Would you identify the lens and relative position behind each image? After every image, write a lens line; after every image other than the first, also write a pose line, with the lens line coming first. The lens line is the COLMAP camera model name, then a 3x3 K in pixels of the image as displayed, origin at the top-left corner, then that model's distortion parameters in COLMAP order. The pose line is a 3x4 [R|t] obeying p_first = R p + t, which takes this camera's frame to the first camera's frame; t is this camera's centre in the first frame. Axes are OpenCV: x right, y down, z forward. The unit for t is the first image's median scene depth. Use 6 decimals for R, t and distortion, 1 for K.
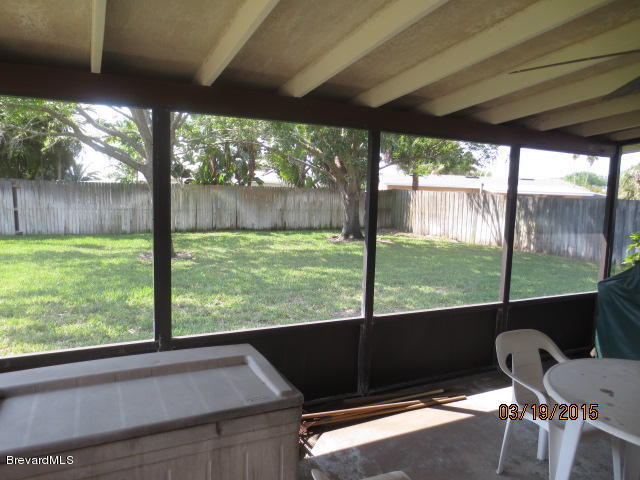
lens RADIAL K [[460.0, 0, 321.4], [0, 460.0, 240.0], [0, 0, 1]] dist [-0.008658, -0.005495]
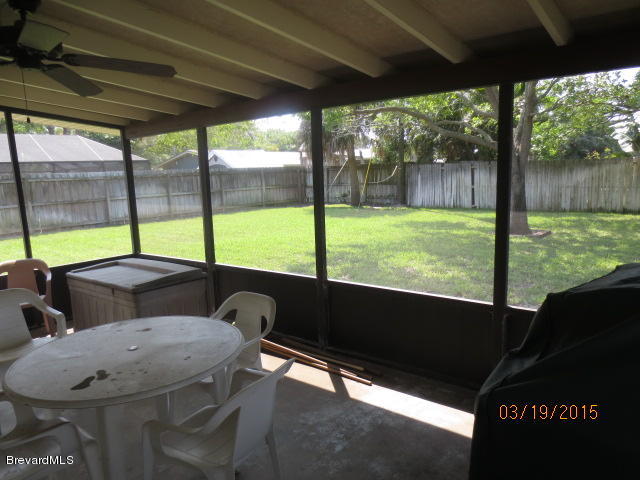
lens RADIAL K [[460.0, 0, 322.2], [0, 460.0, 238.7], [0, 0, 1]] dist [-0.008658, -0.005495]
pose [[0.451588, 0.094778, -0.887178, 0.234505], [-0.056059, 0.995391, 0.077803, -0.003711], [0.890464, 0.014600, 0.454820, 0.106240]]
